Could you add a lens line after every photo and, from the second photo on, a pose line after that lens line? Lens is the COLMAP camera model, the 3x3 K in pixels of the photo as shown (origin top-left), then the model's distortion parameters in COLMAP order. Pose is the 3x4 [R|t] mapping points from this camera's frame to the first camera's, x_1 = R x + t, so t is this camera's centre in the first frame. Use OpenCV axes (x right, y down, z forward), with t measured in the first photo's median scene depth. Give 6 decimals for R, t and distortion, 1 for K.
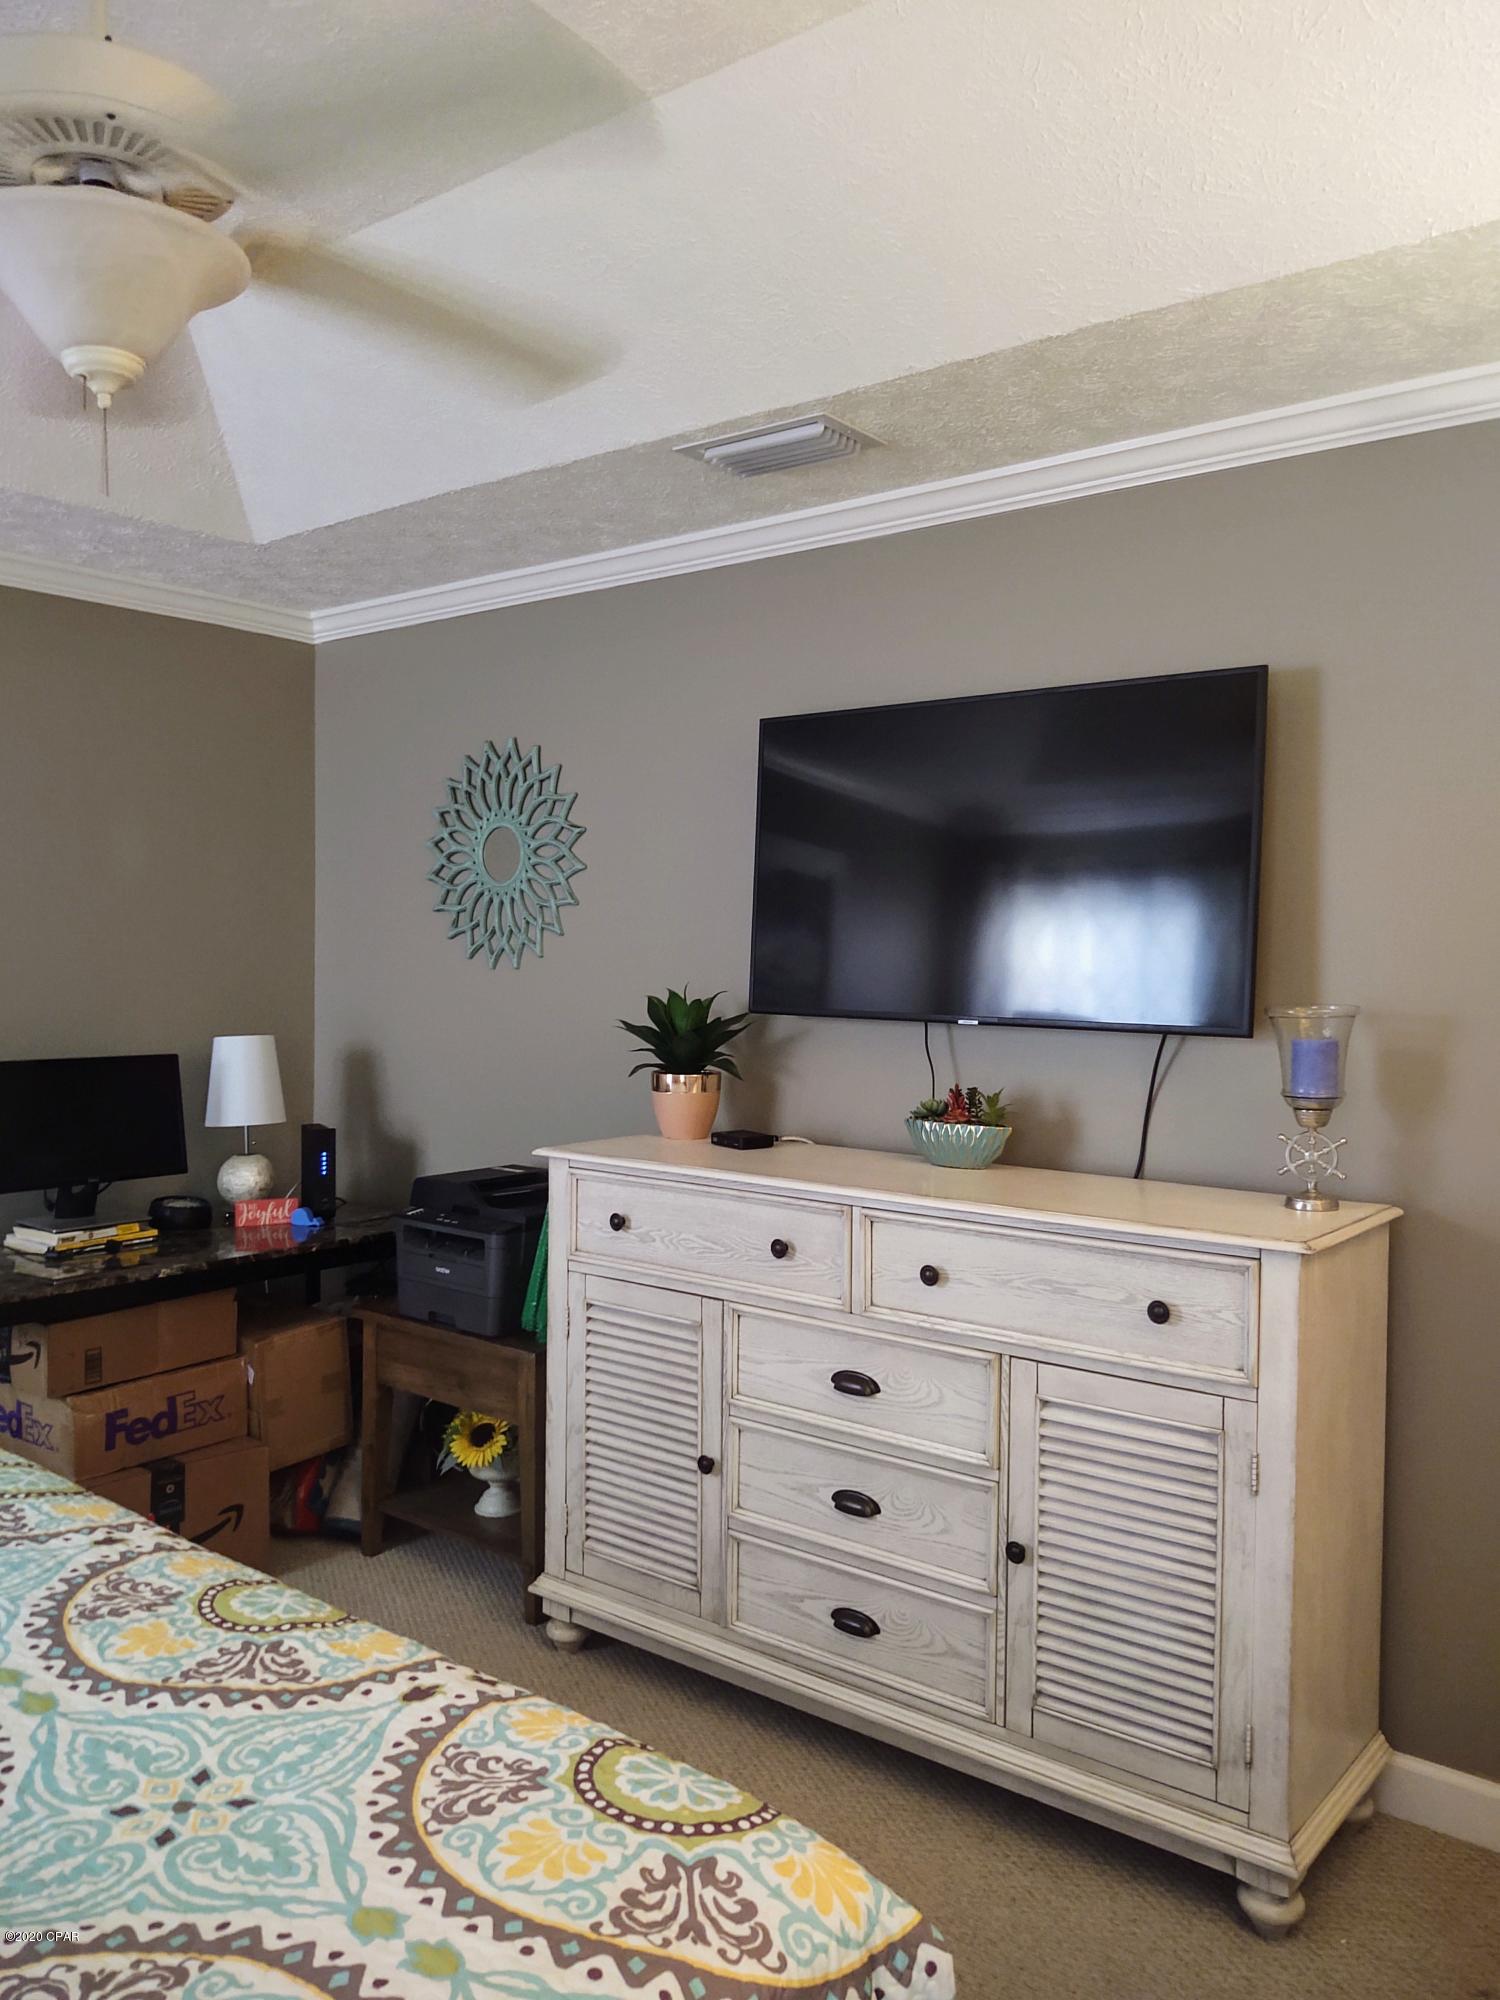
lens RADIAL K [[1516.1, 0, 678.8], [0, 1516.1, 993.8], [0, 0, 1]] dist [0.032876, -0.056396]
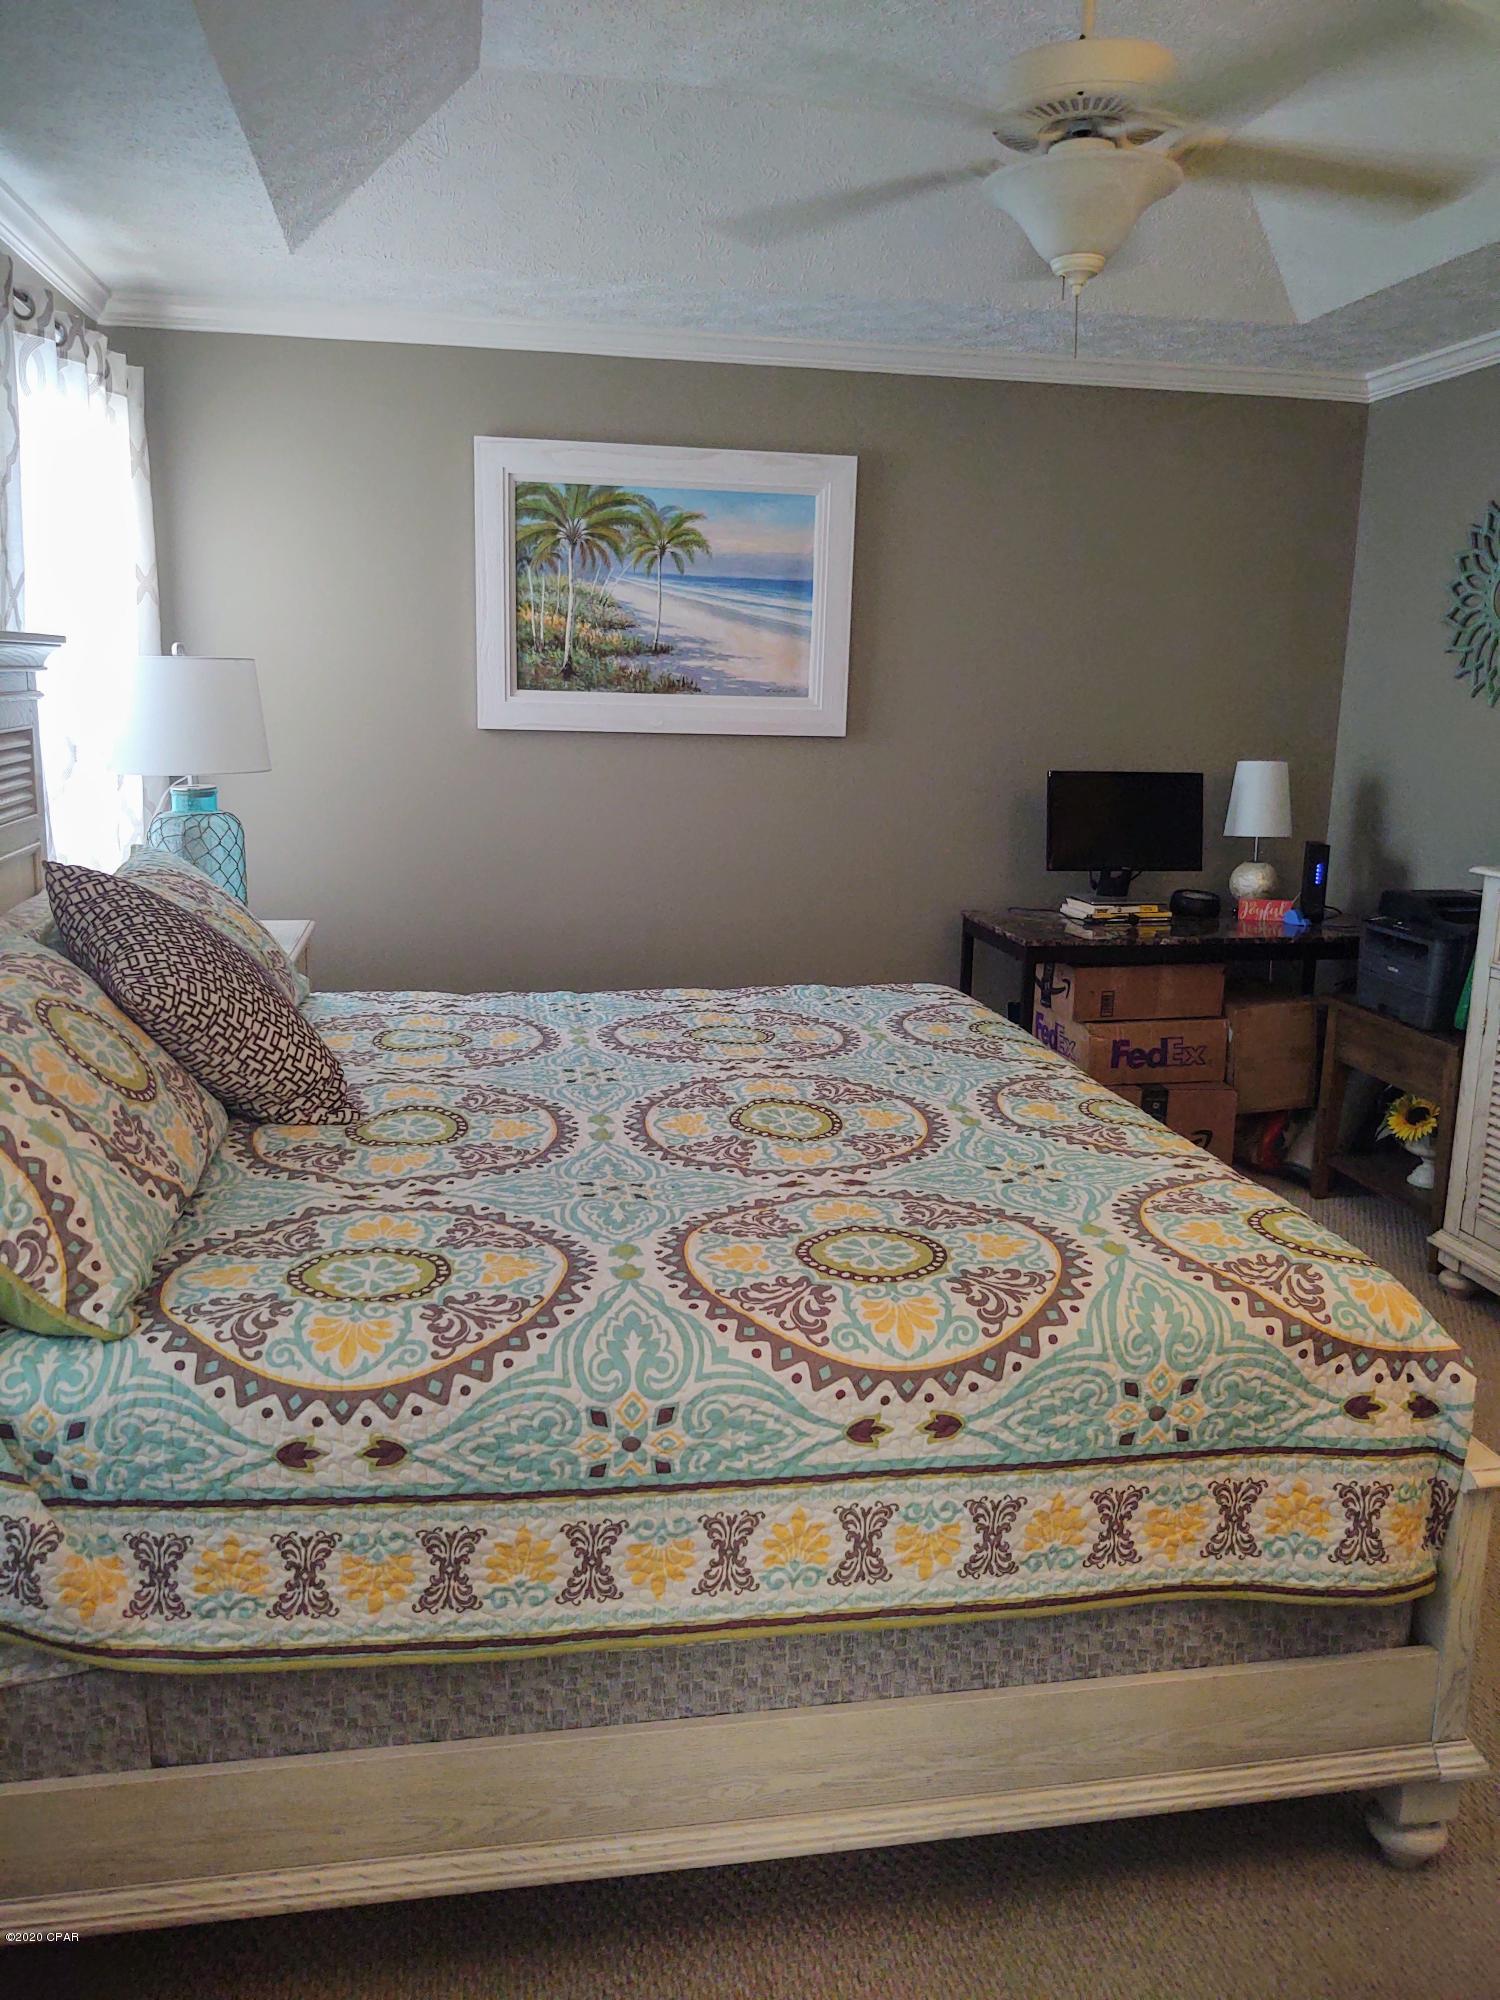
lens RADIAL K [[1516.1, 0, 743.2], [0, 1516.1, 996.4], [0, 0, 1]] dist [0.032876, -0.056396]
pose [[0.766248, 0.139682, -0.627179, 0.197478], [-0.034437, 0.983610, 0.176990, 0.014132], [0.641622, -0.114020, 0.758499, -0.203163]]
